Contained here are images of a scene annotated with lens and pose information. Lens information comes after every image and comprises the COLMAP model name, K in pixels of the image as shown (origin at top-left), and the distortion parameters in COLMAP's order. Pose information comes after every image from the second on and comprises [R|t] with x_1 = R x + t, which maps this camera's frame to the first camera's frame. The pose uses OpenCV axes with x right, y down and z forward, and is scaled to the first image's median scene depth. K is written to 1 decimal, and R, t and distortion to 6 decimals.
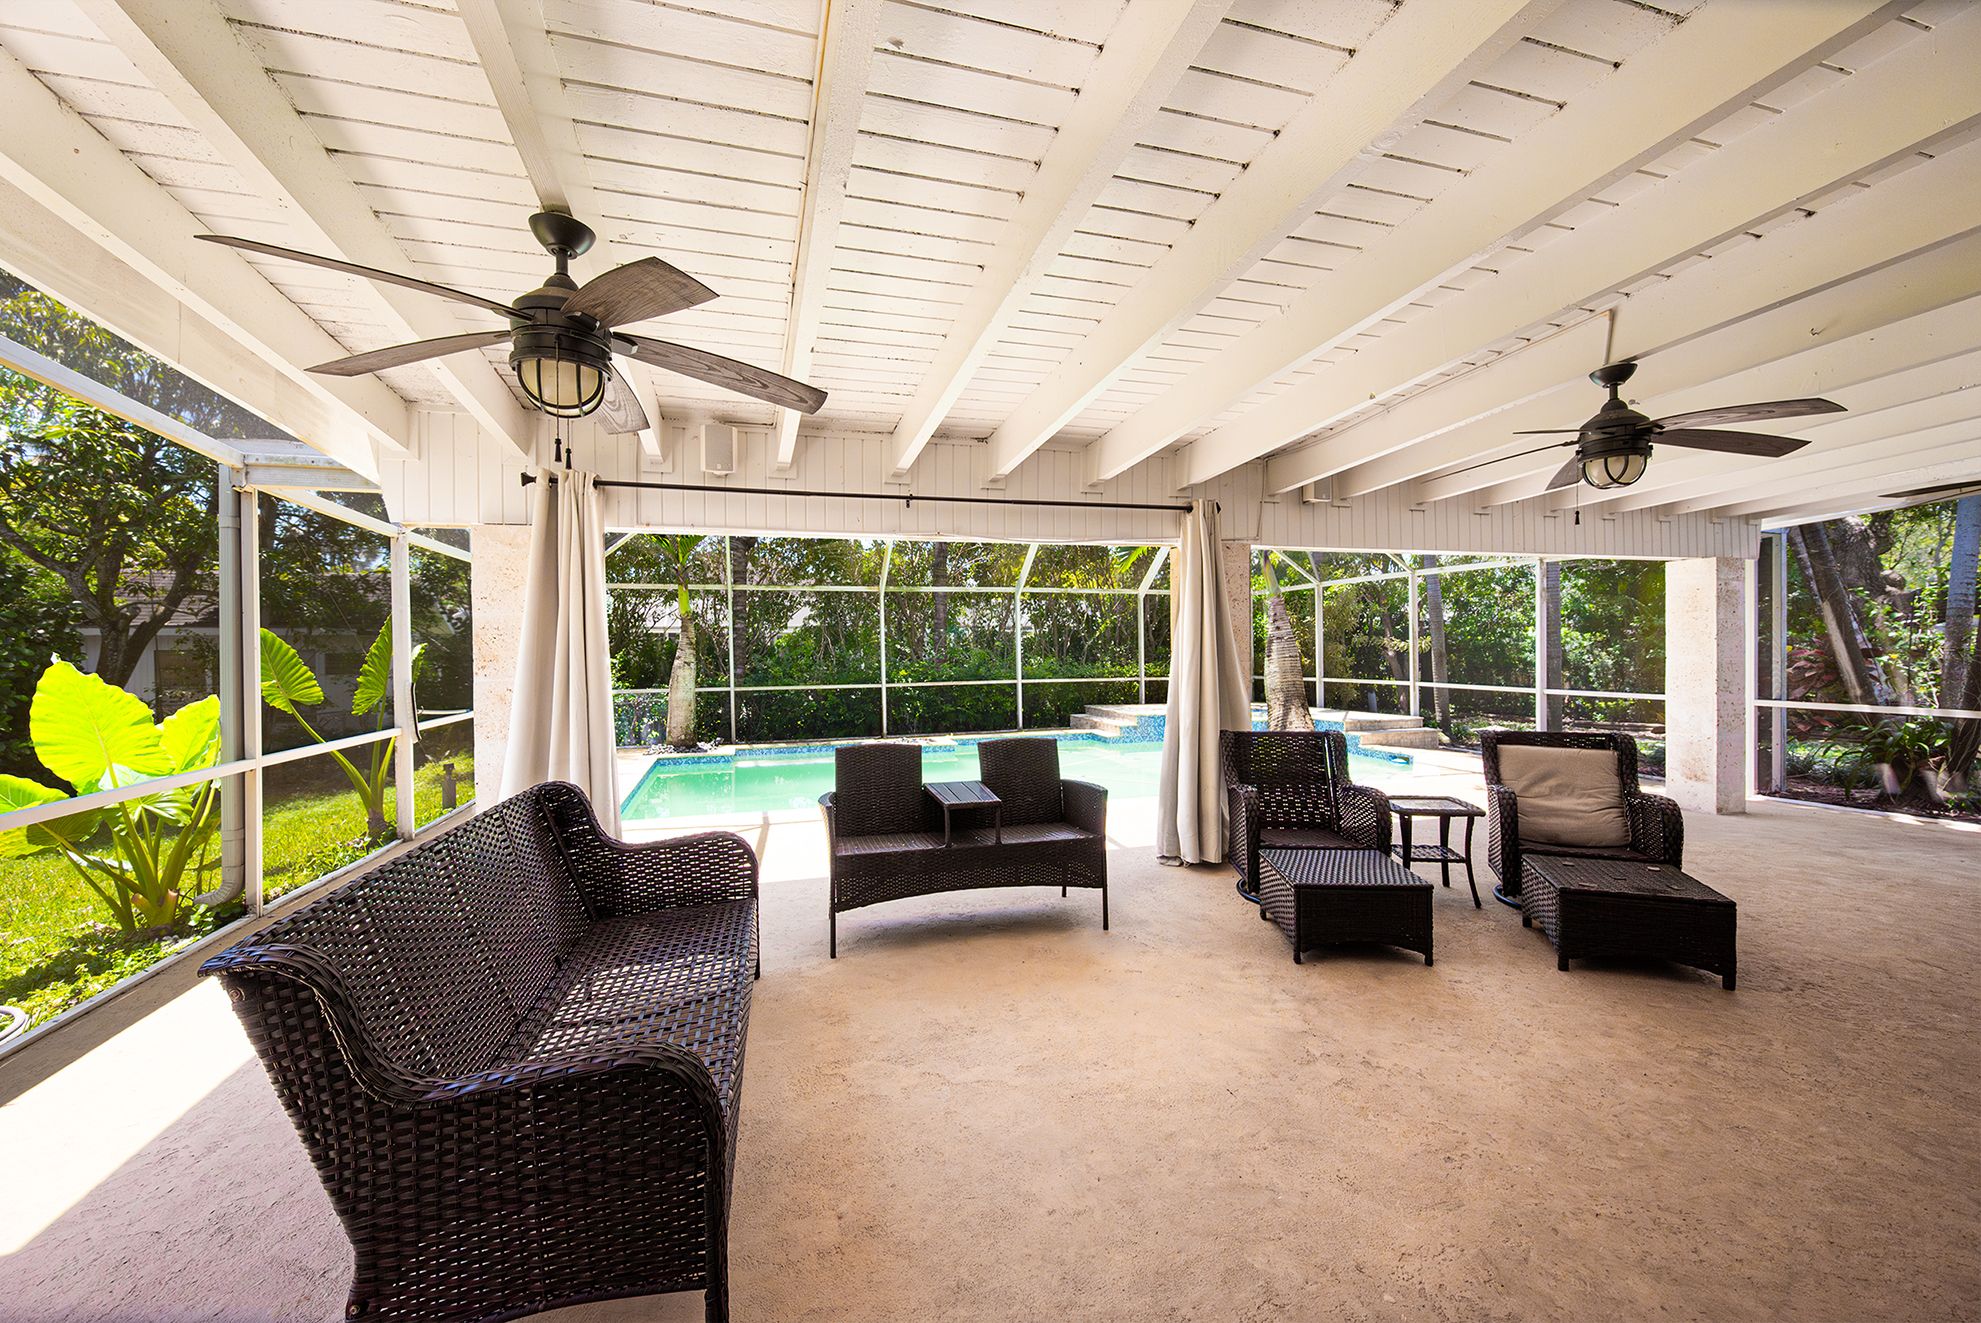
lens RADIAL K [[786.8, 0, 980.0], [0, 786.8, 657.7], [0, 0, 1]] dist [-0.009612, -0.000372]
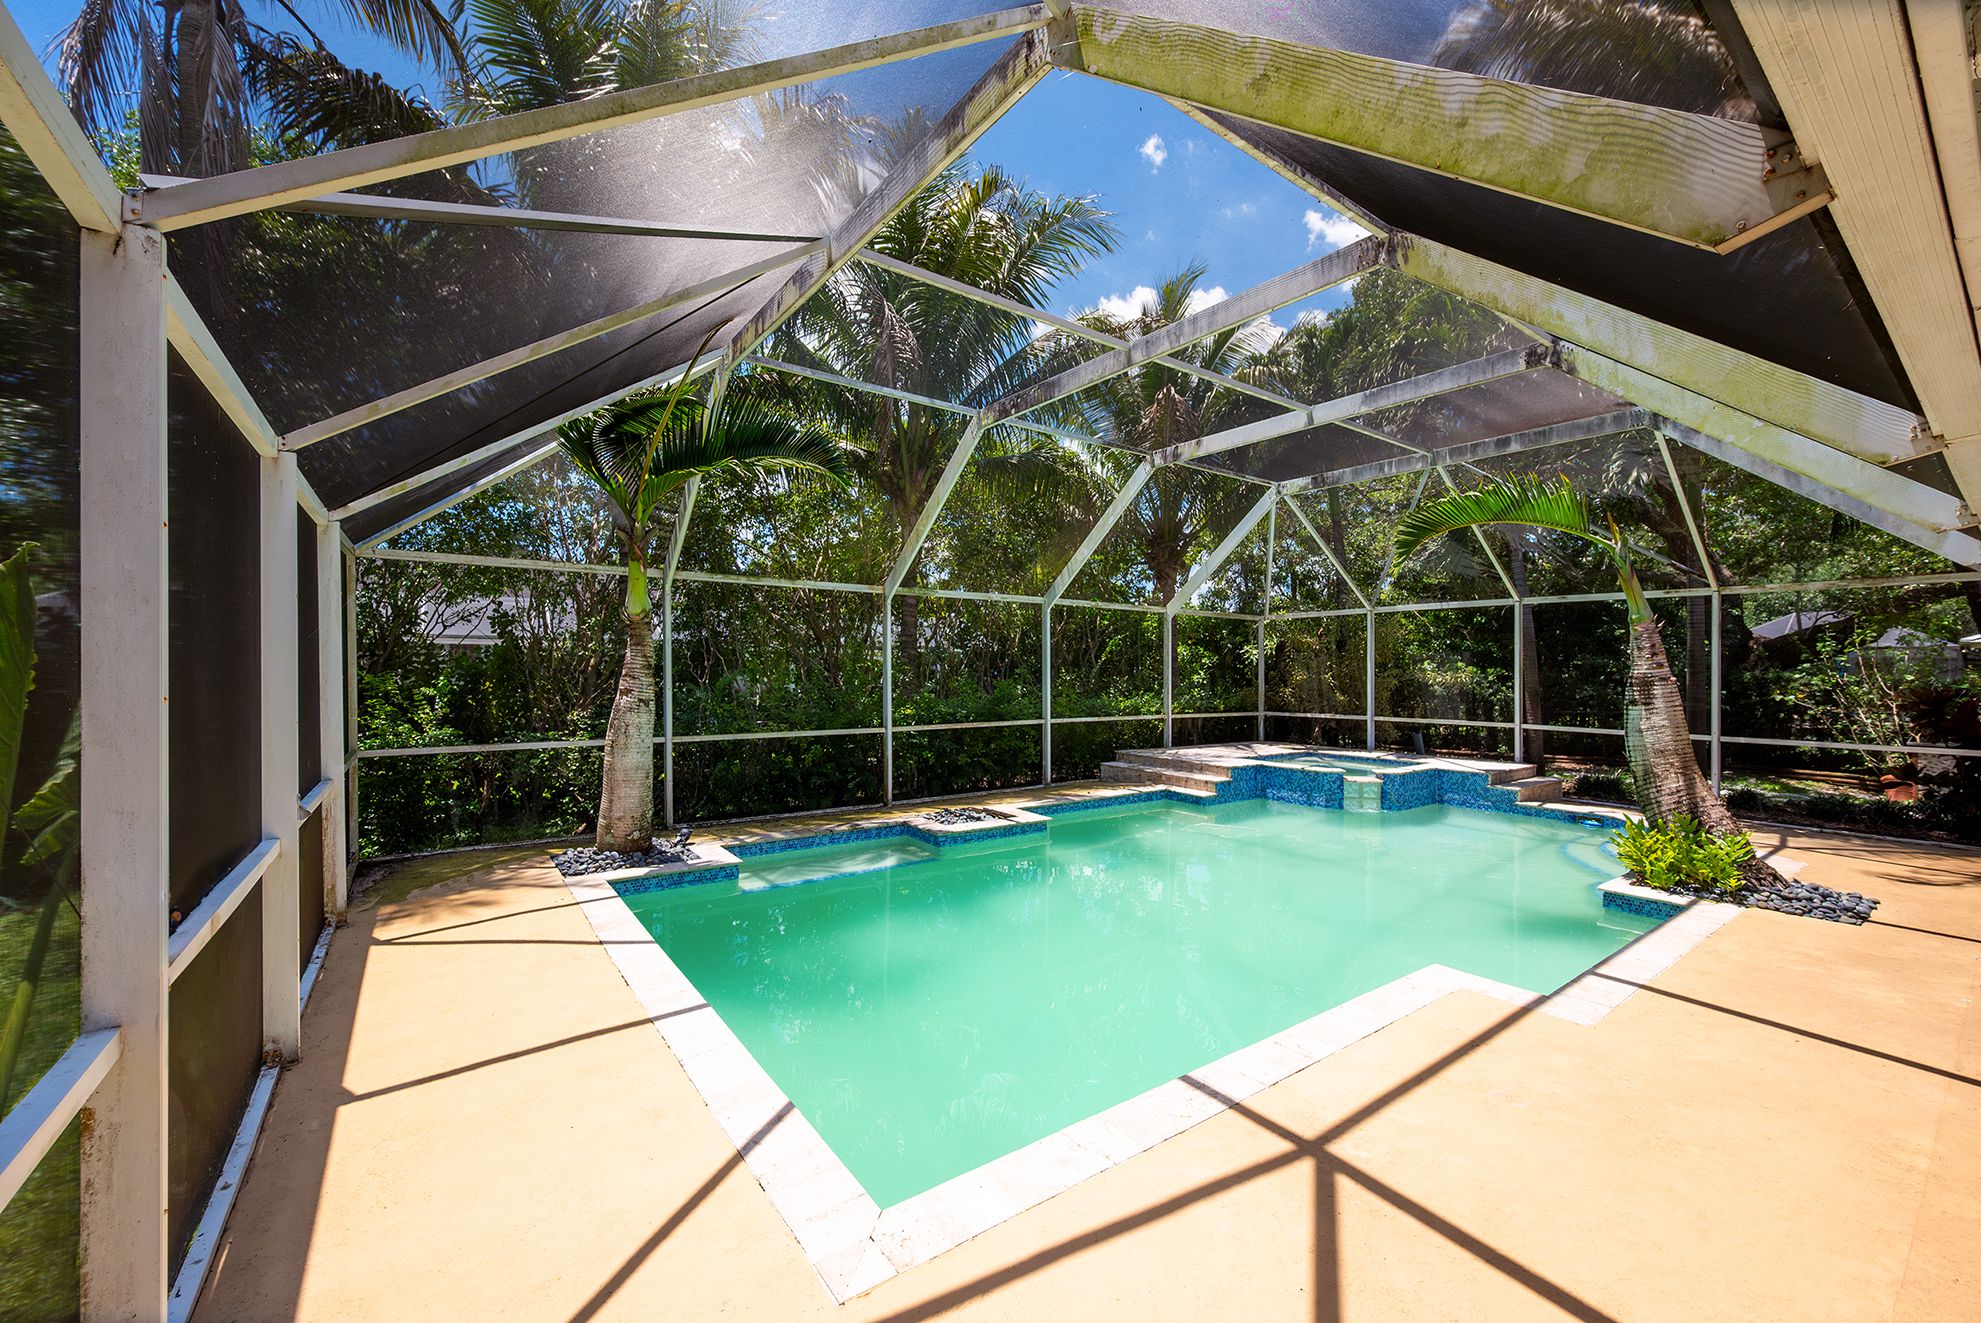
lens RADIAL K [[786.8, 0, 971.2], [0, 786.8, 663.4], [0, 0, 1]] dist [-0.009612, -0.000372]
pose [[0.947144, 0.018337, 0.320284, -0.268891], [-0.013003, 0.999739, -0.018788, -0.010821], [-0.320545, 0.013630, 0.947135, 0.317071]]
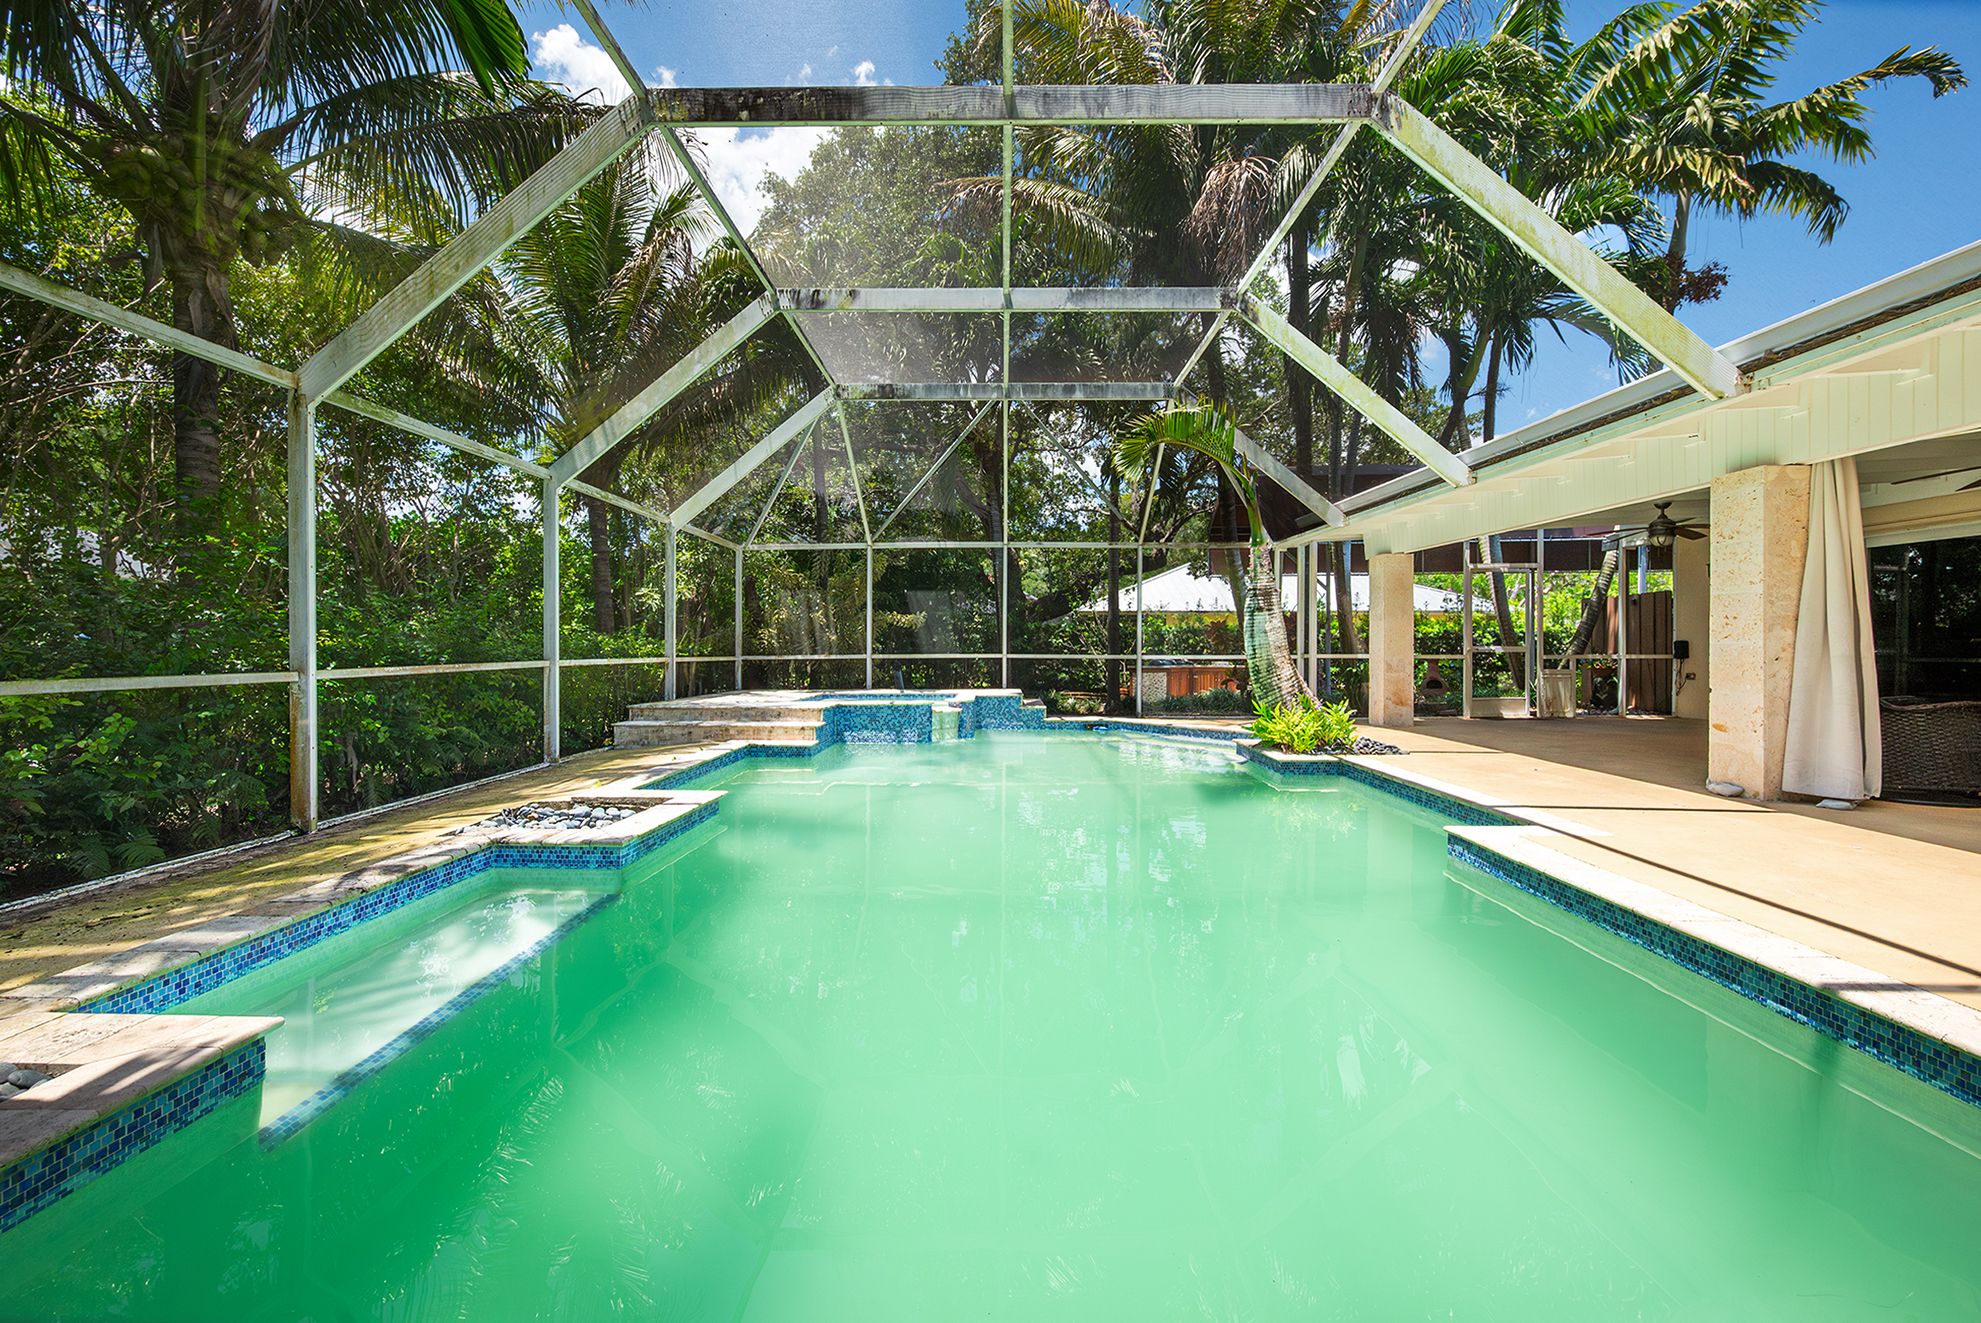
lens RADIAL K [[786.8, 0, 1001.0], [0, 786.8, 640.6], [0, 0, 1]] dist [-0.009612, -0.000372]
pose [[0.277105, 0.018190, 0.960668, -0.343679], [0.007300, 0.999752, -0.021035, 0.028946], [-0.960812, 0.012842, 0.276903, 0.622535]]
